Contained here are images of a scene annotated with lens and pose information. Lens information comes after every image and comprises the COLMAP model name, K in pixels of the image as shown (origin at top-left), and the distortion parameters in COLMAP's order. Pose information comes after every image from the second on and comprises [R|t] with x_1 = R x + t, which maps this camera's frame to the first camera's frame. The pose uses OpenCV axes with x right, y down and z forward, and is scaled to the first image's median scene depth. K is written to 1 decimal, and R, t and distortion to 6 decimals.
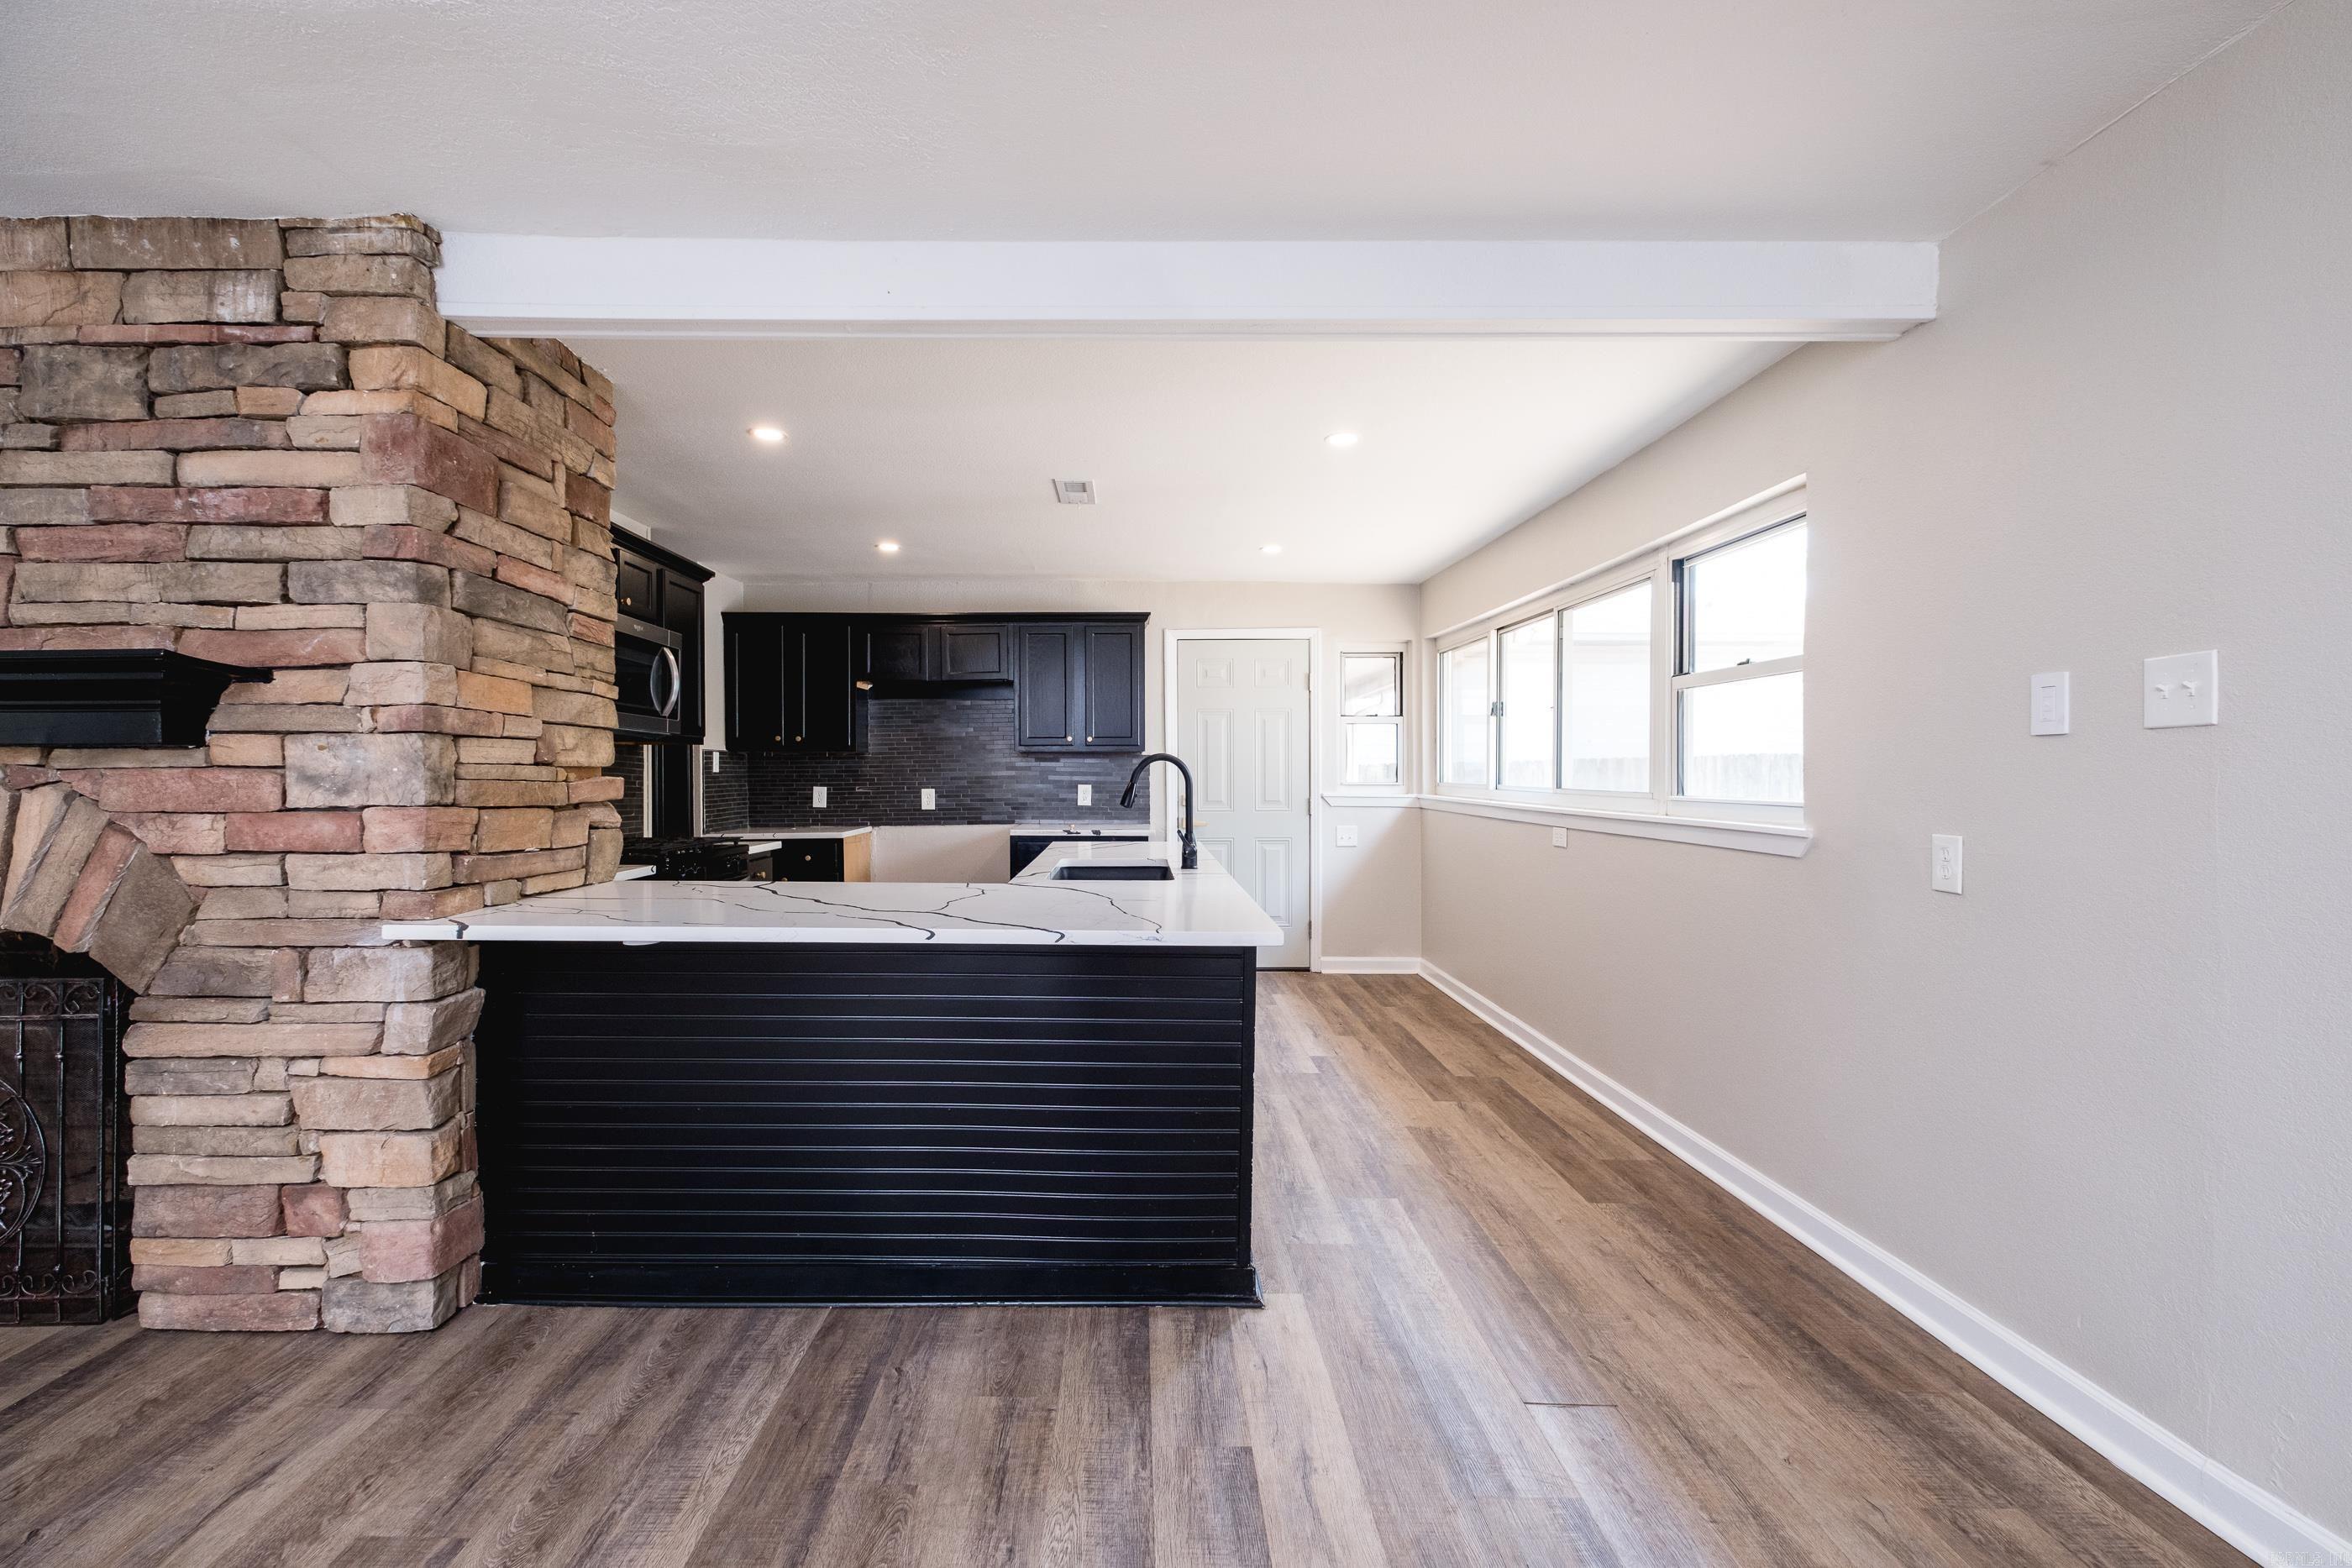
lens RADIAL K [[1019.2, 0, 1121.0], [0, 1019.2, 788.6], [0, 0, 1]] dist [0.009685, -0.005679]
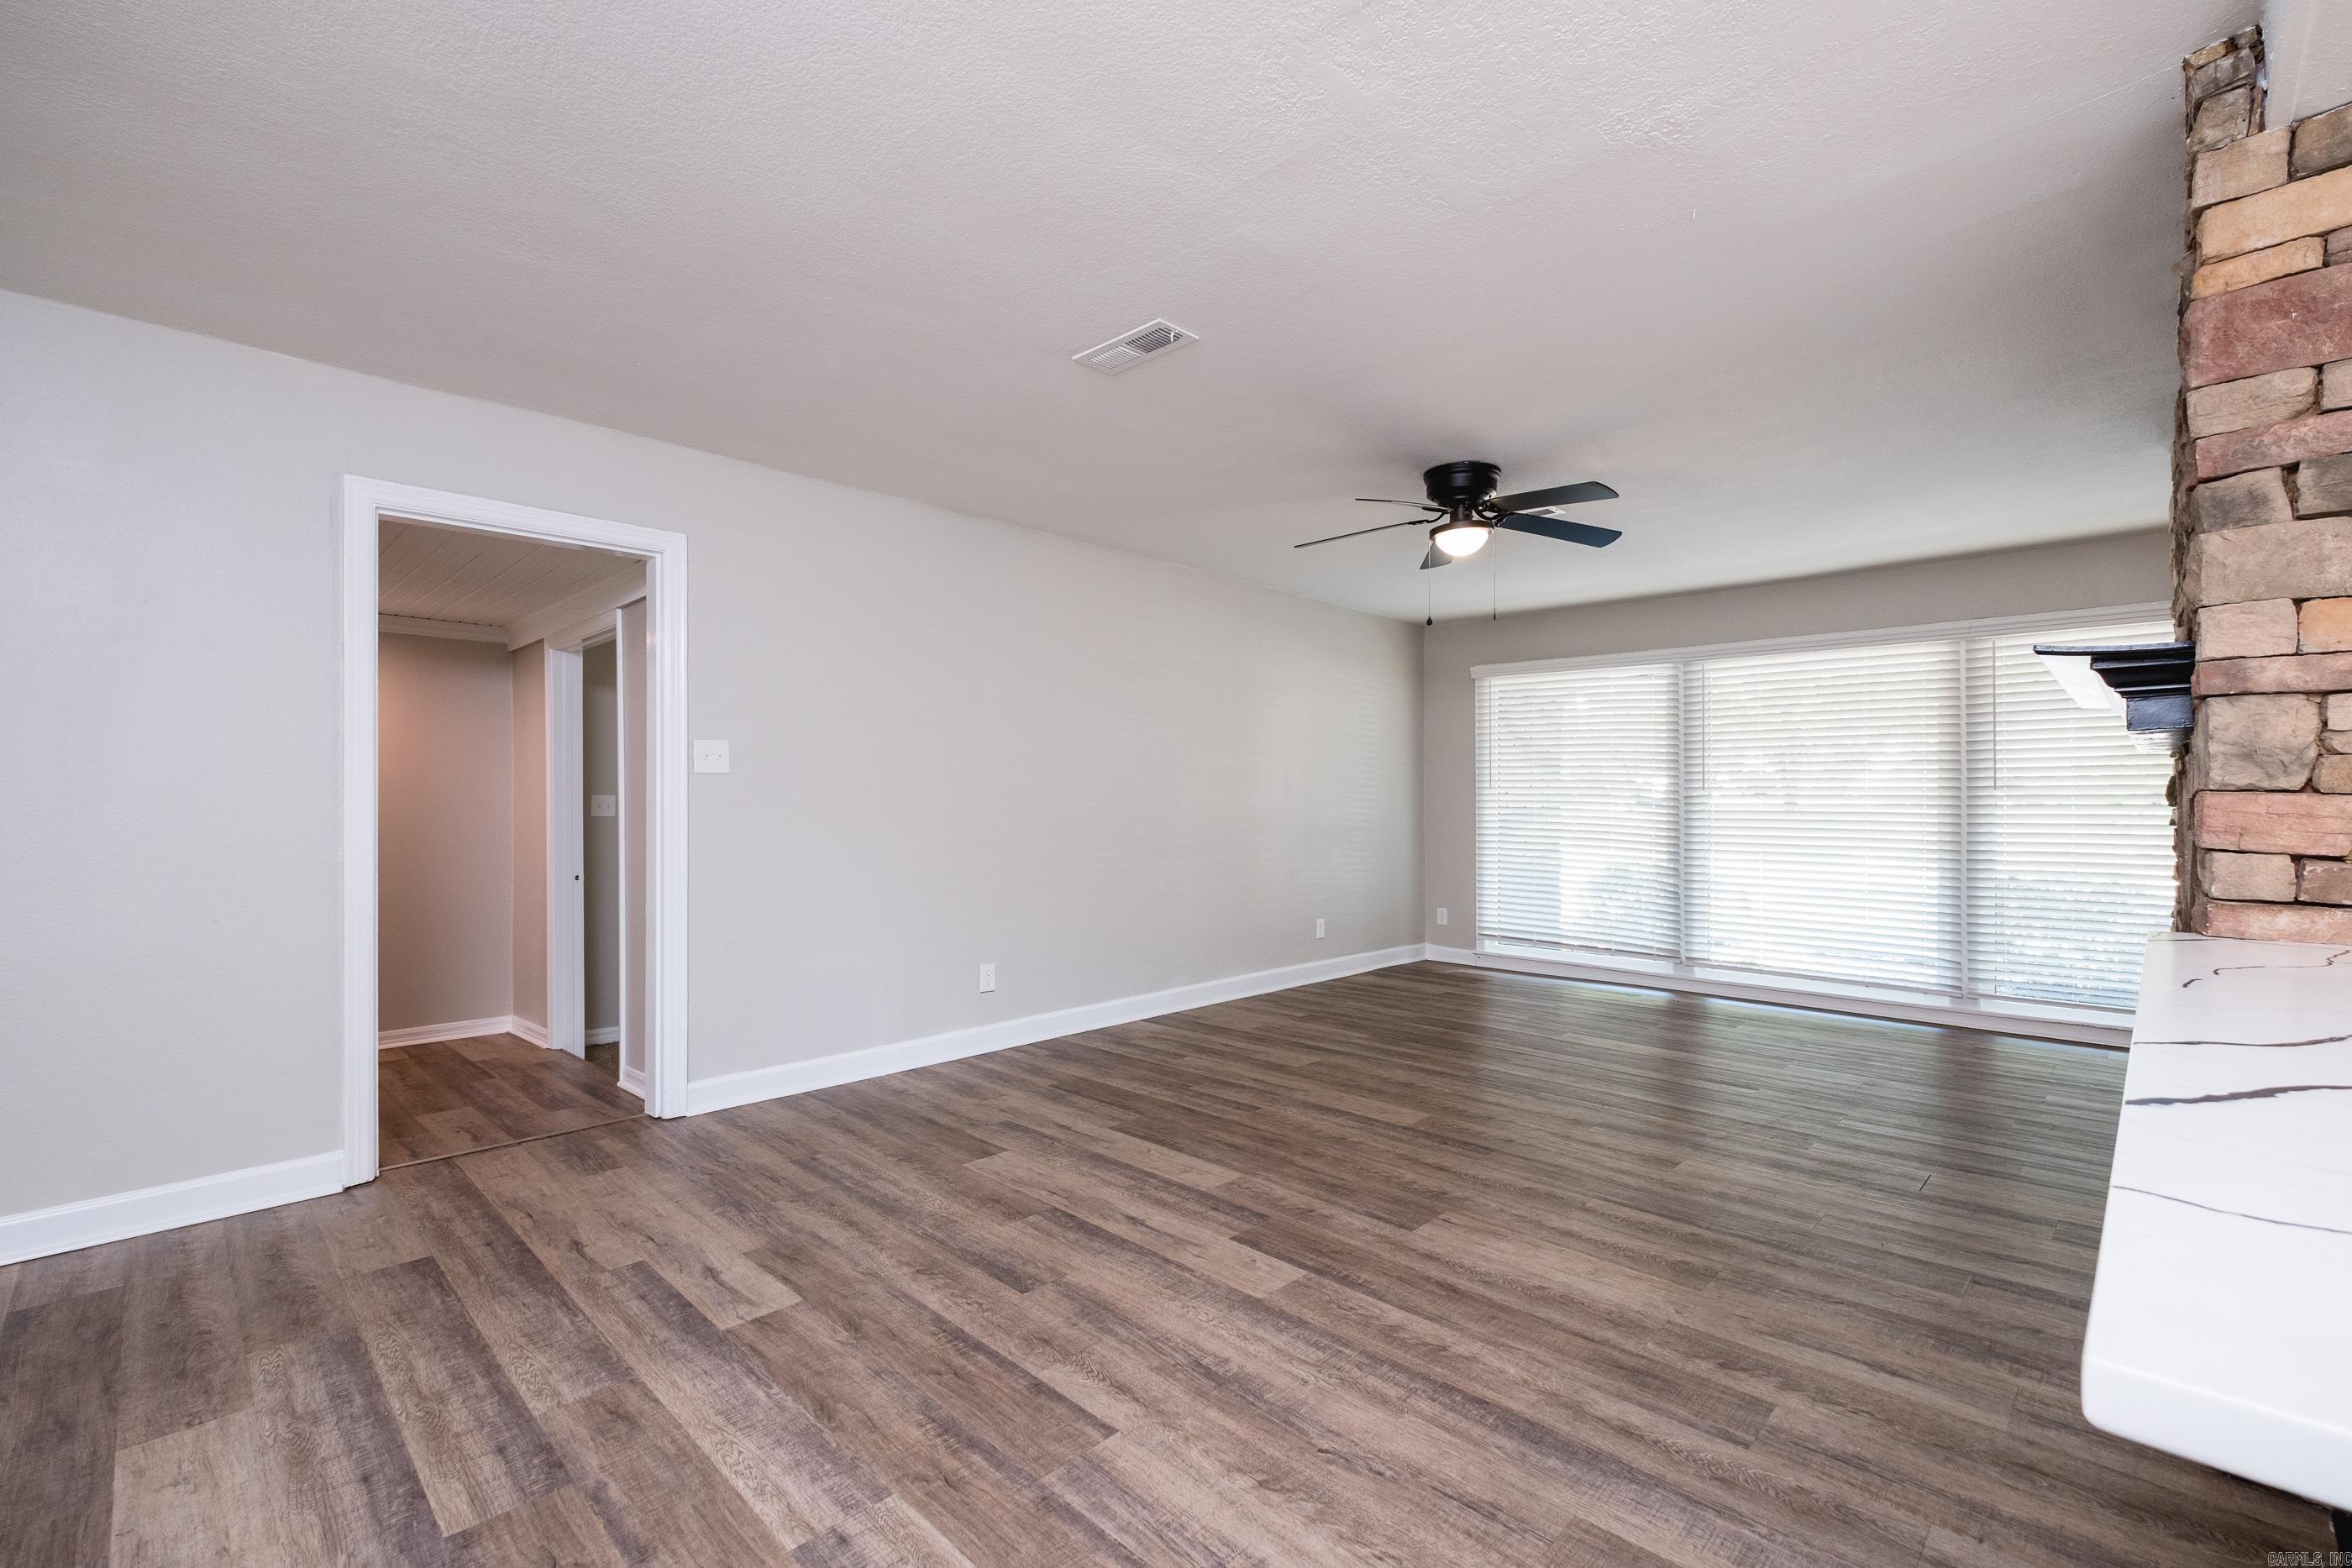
lens RADIAL K [[1019.2, 0, 1212.3], [0, 1019.2, 786.6], [0, 0, 1]] dist [0.009685, -0.005679]
pose [[-0.679743, -0.008082, -0.733406, 0.396713], [-0.002390, 0.999958, -0.008805, 0.022616], [0.733446, -0.004232, -0.679734, 0.927343]]
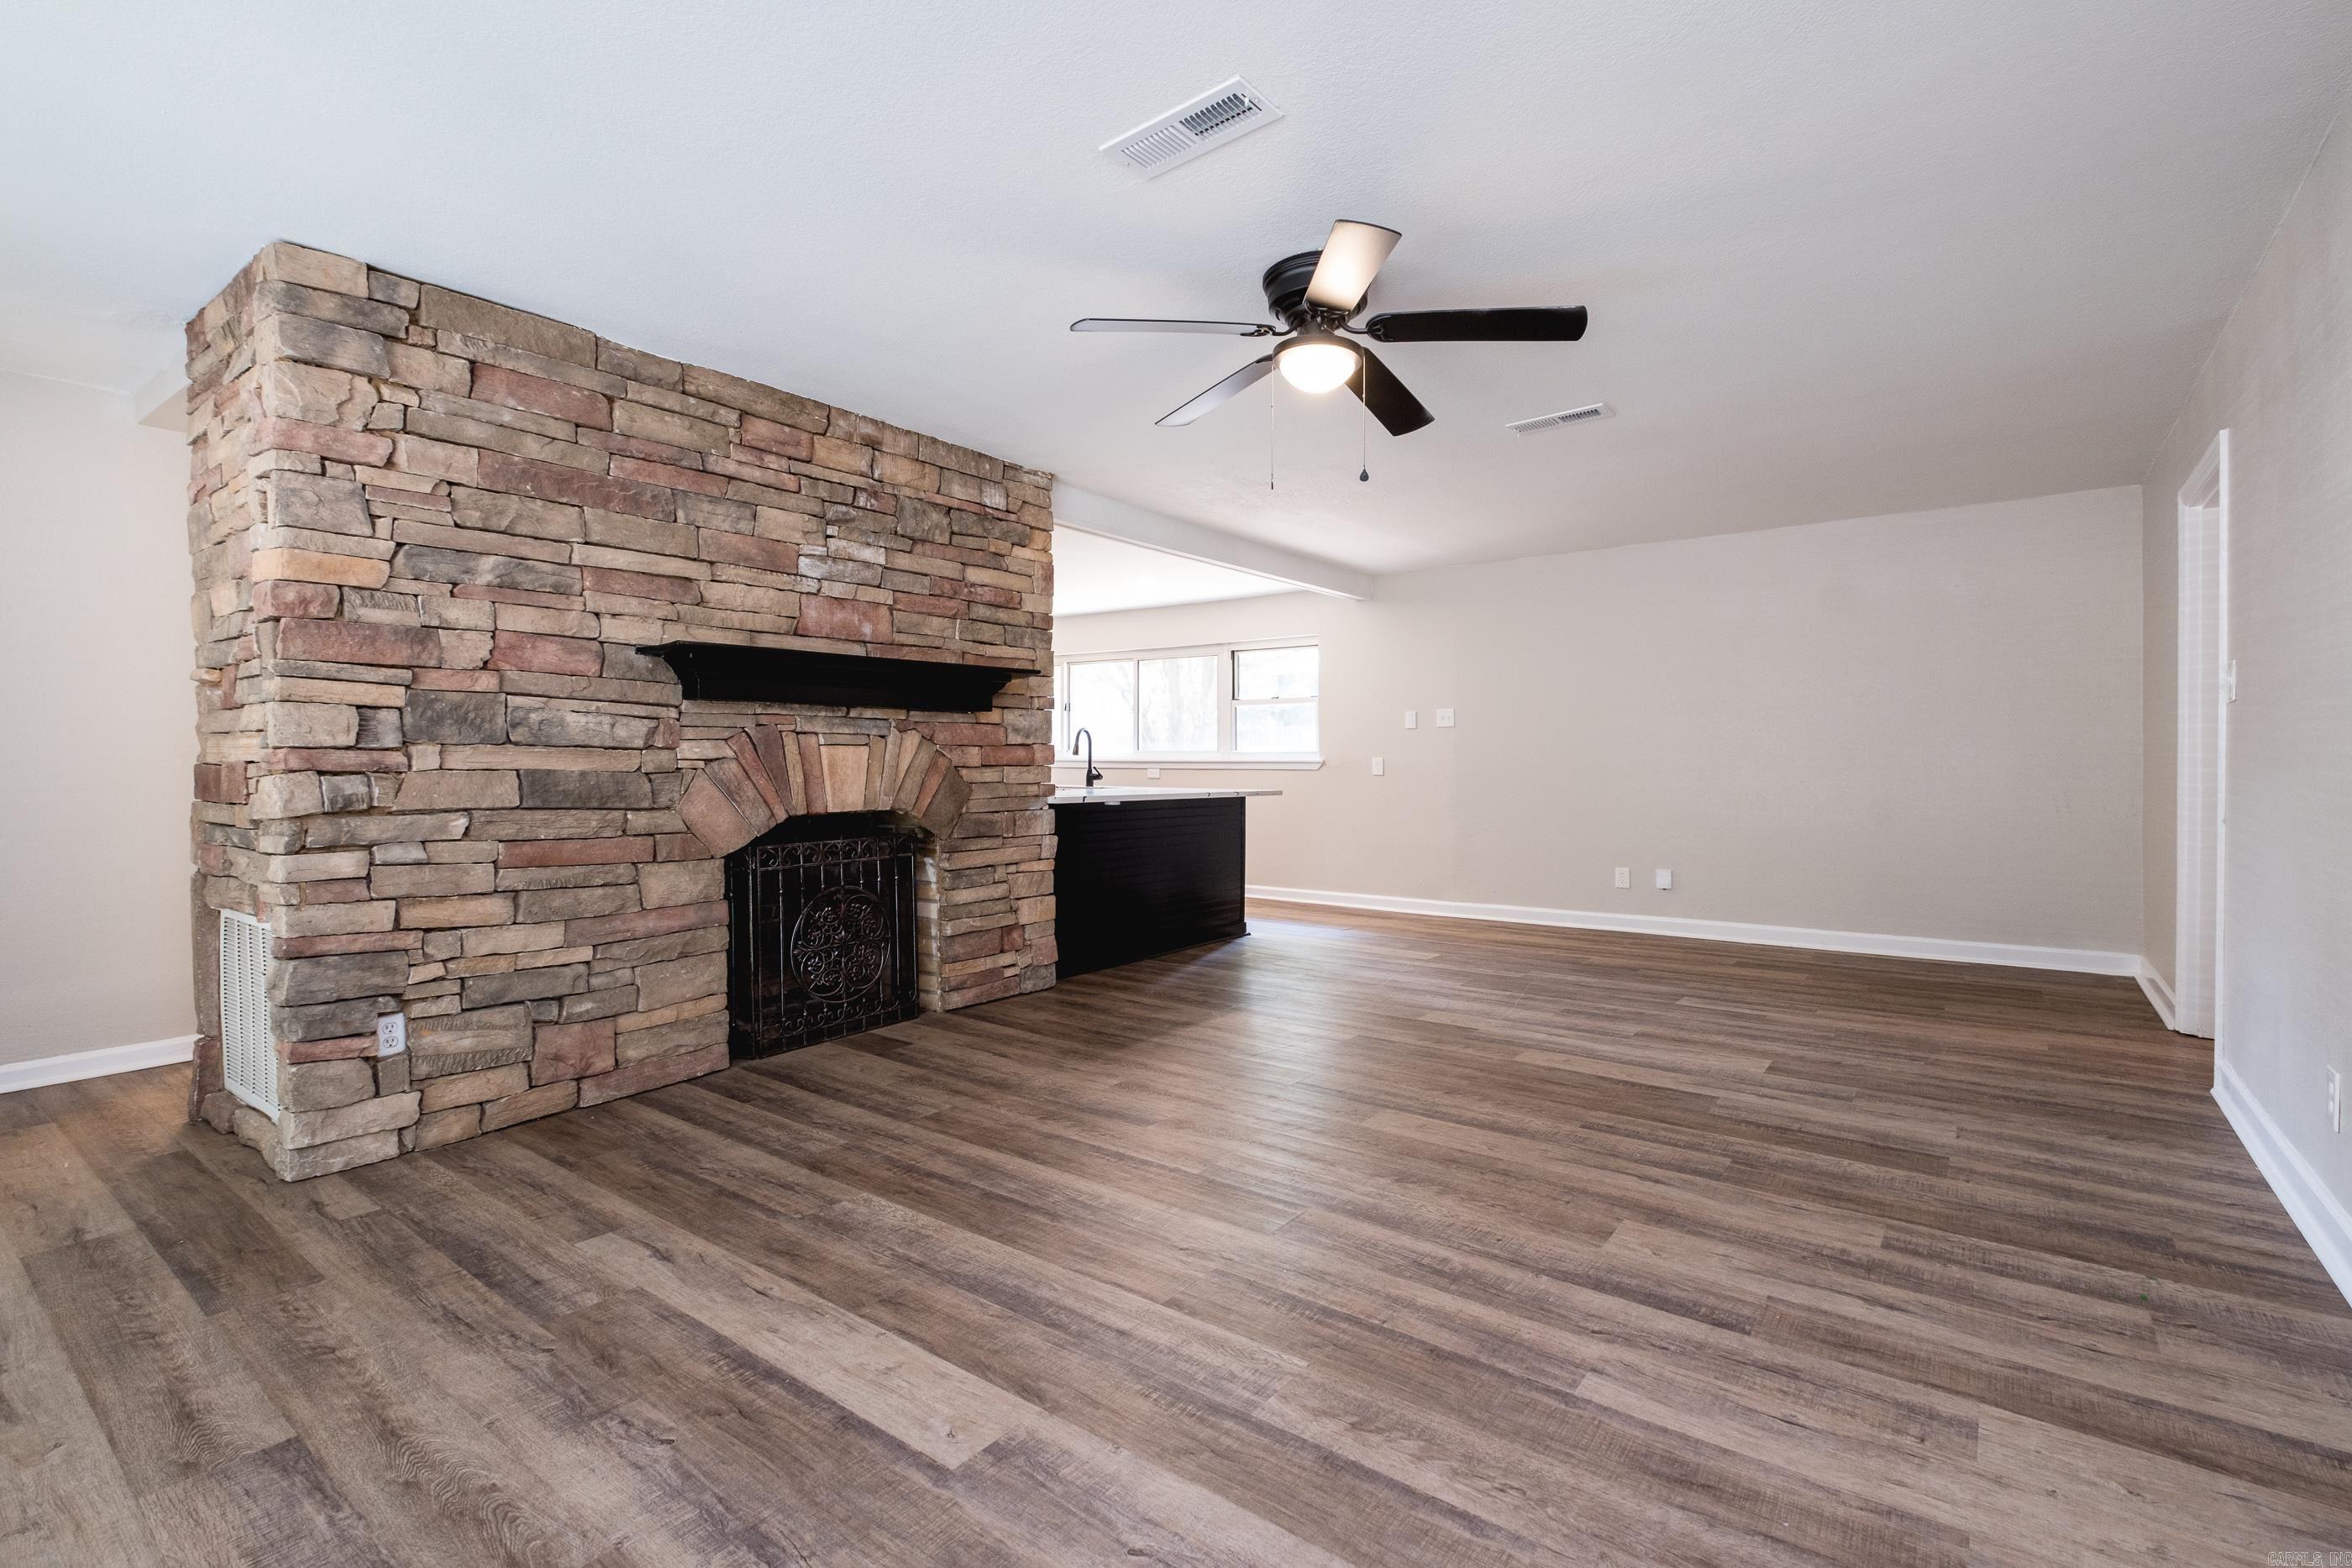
lens RADIAL K [[1019.2, 0, 1118.9], [0, 1019.2, 755.0], [0, 0, 1]] dist [0.009685, -0.005679]
pose [[0.652063, 0.003822, 0.758155, -2.130868], [0.012047, 0.999809, -0.015402, 0.073330], [-0.758069, 0.019177, 0.651892, -0.493632]]
